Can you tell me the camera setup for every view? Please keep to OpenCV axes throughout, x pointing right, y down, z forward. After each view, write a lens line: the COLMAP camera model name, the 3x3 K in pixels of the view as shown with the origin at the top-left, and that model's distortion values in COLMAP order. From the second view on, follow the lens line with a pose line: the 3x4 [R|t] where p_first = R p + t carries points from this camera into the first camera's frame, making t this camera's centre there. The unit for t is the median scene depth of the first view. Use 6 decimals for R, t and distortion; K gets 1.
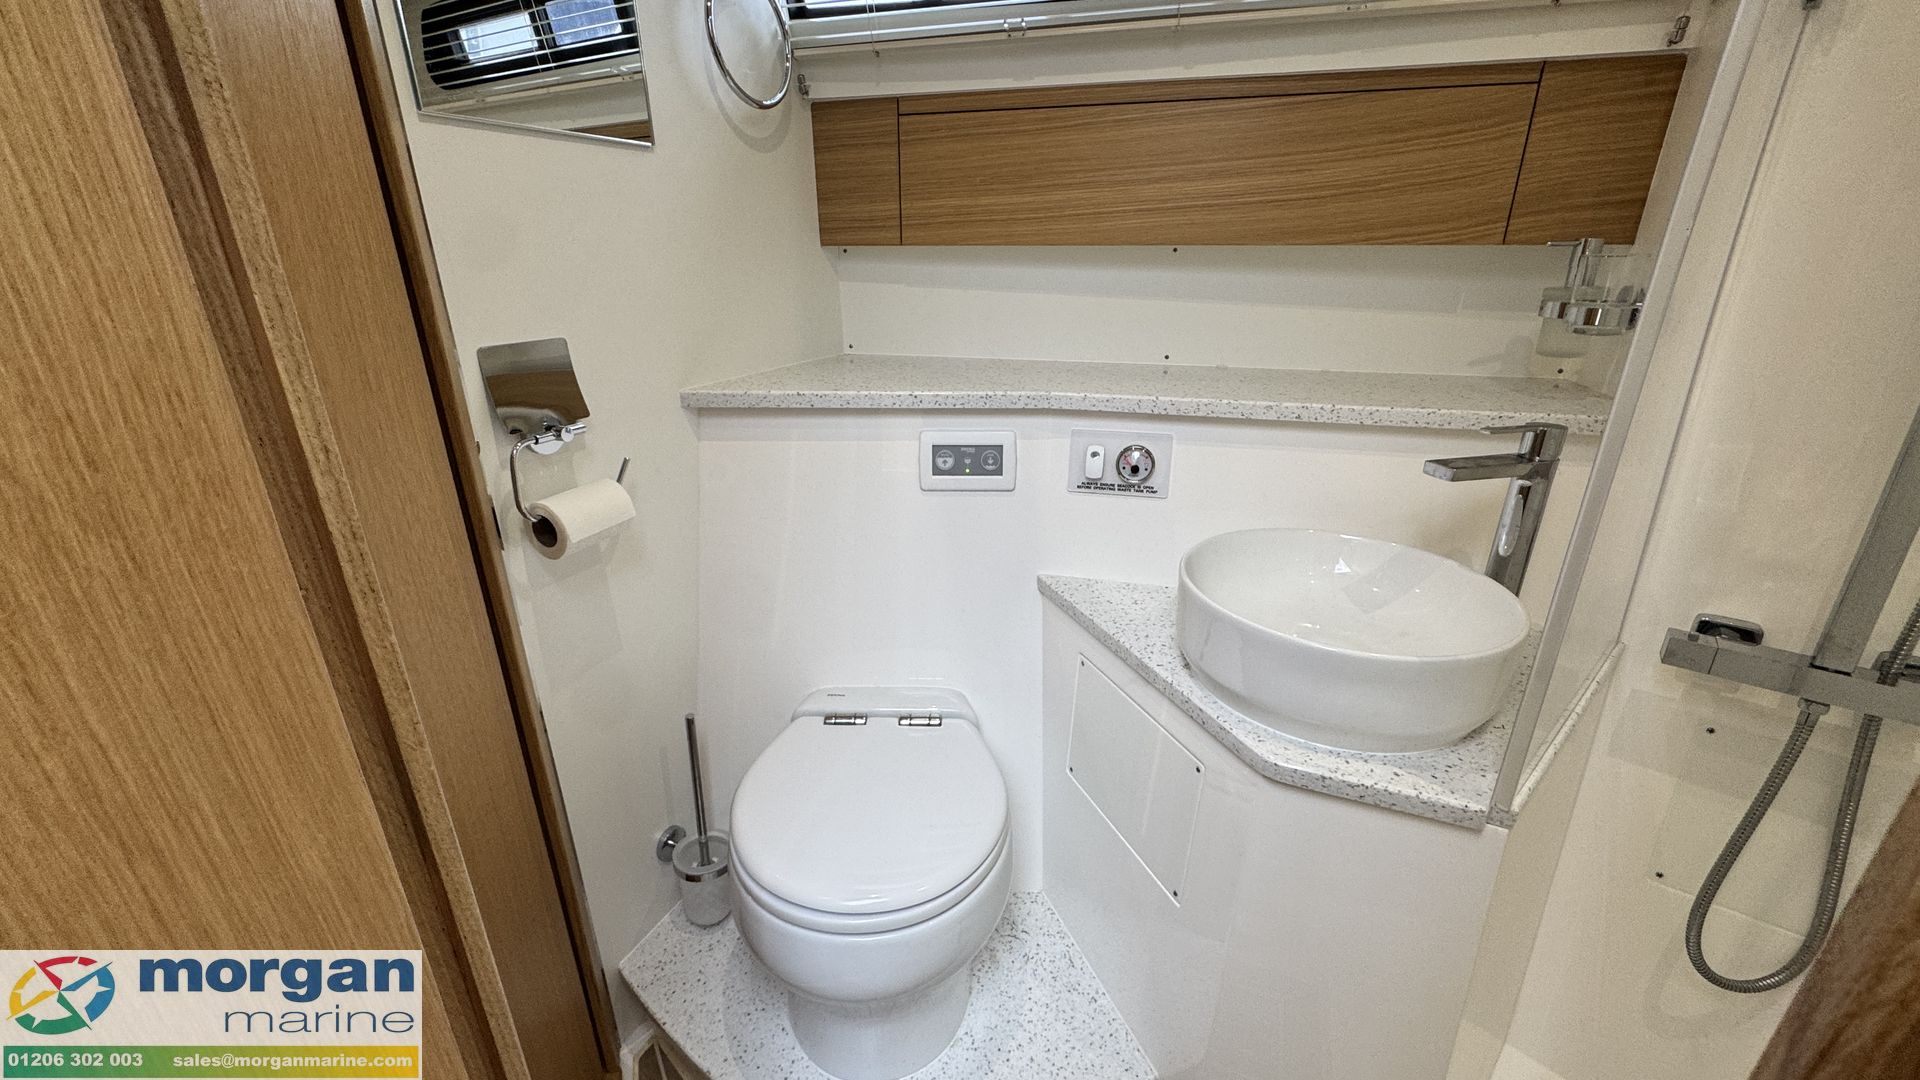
lens RADIAL K [[776.1, 0, 962.5], [0, 776.1, 535.2], [0, 0, 1]] dist [-0.002485, -0.000500]
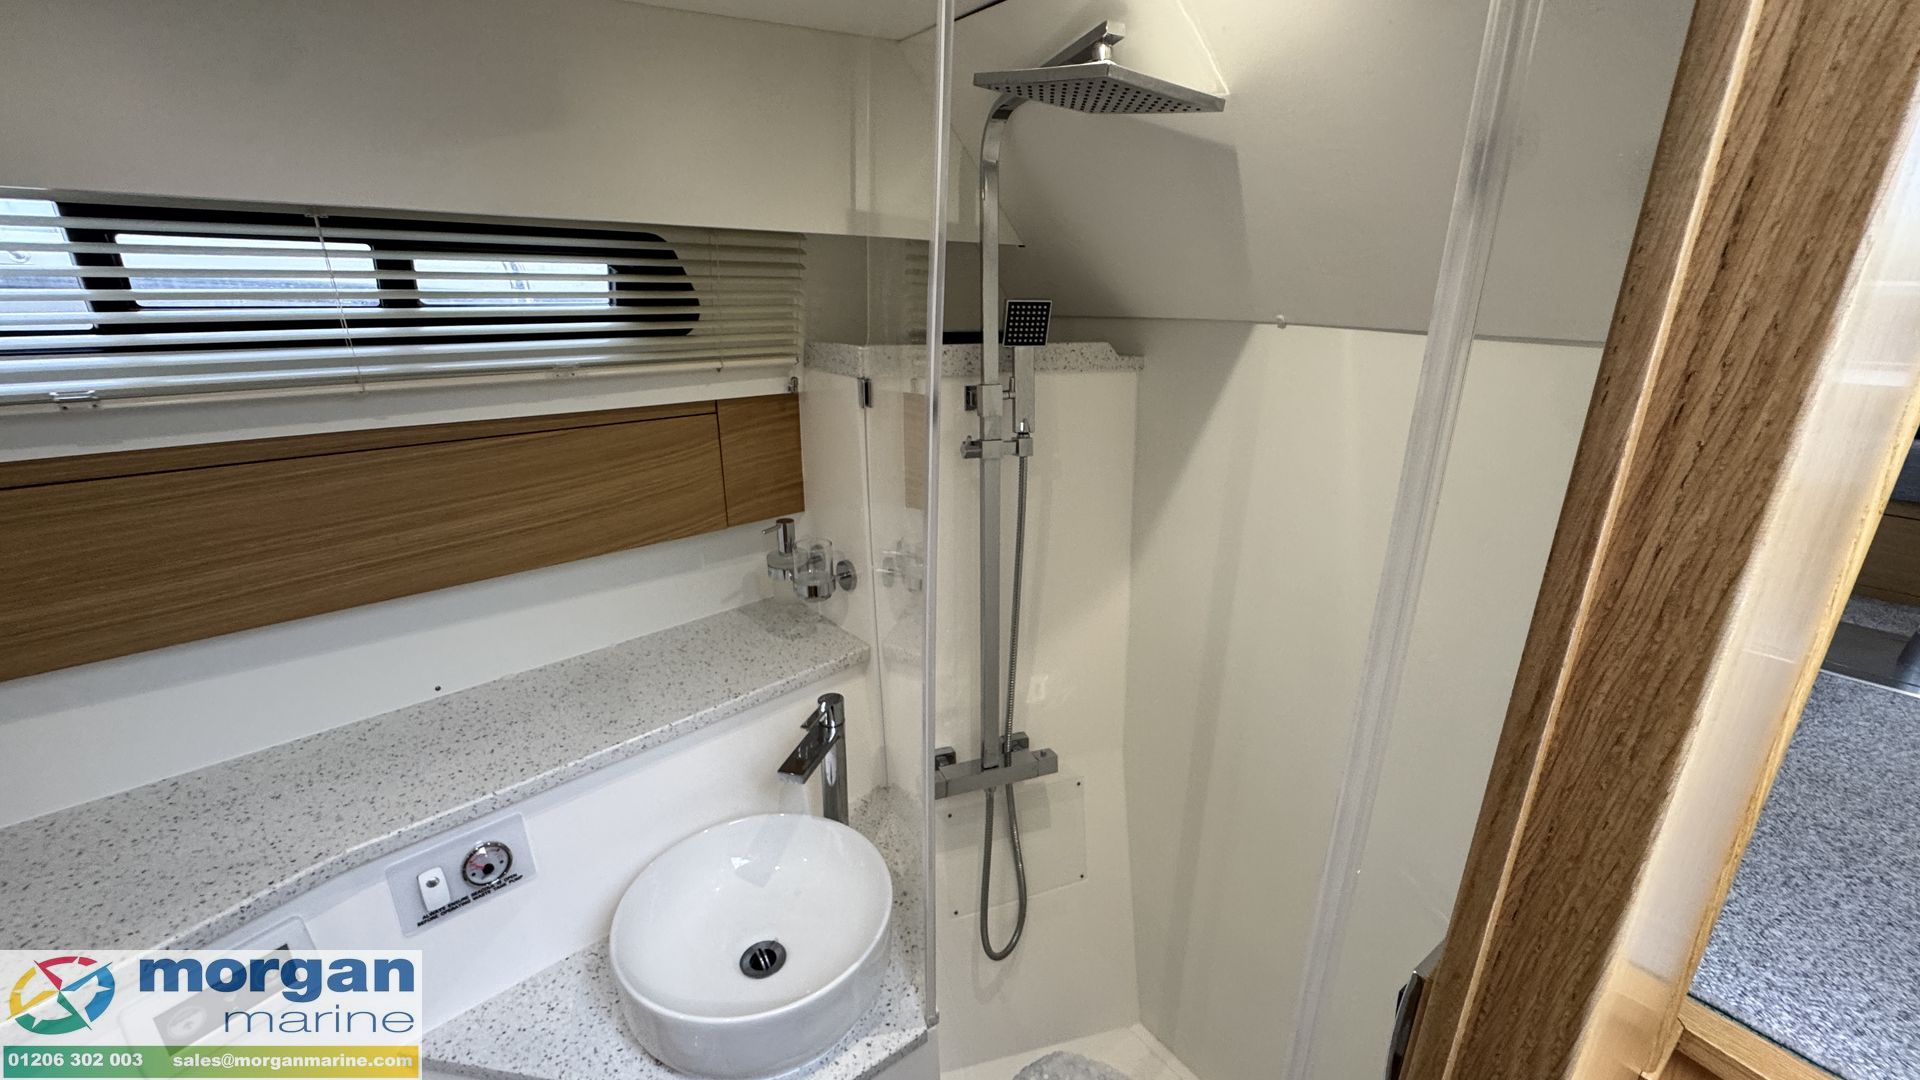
lens RADIAL K [[765.1, 0, 960.6], [0, 765.1, 537.9], [0, 0, 1]] dist [-0.003286, 0.000097]
pose [[0.512763, -0.260135, 0.818171, -0.119237], [0.295042, 0.948341, 0.116614, -0.402016], [-0.806241, 0.181599, 0.563026, 0.012893]]
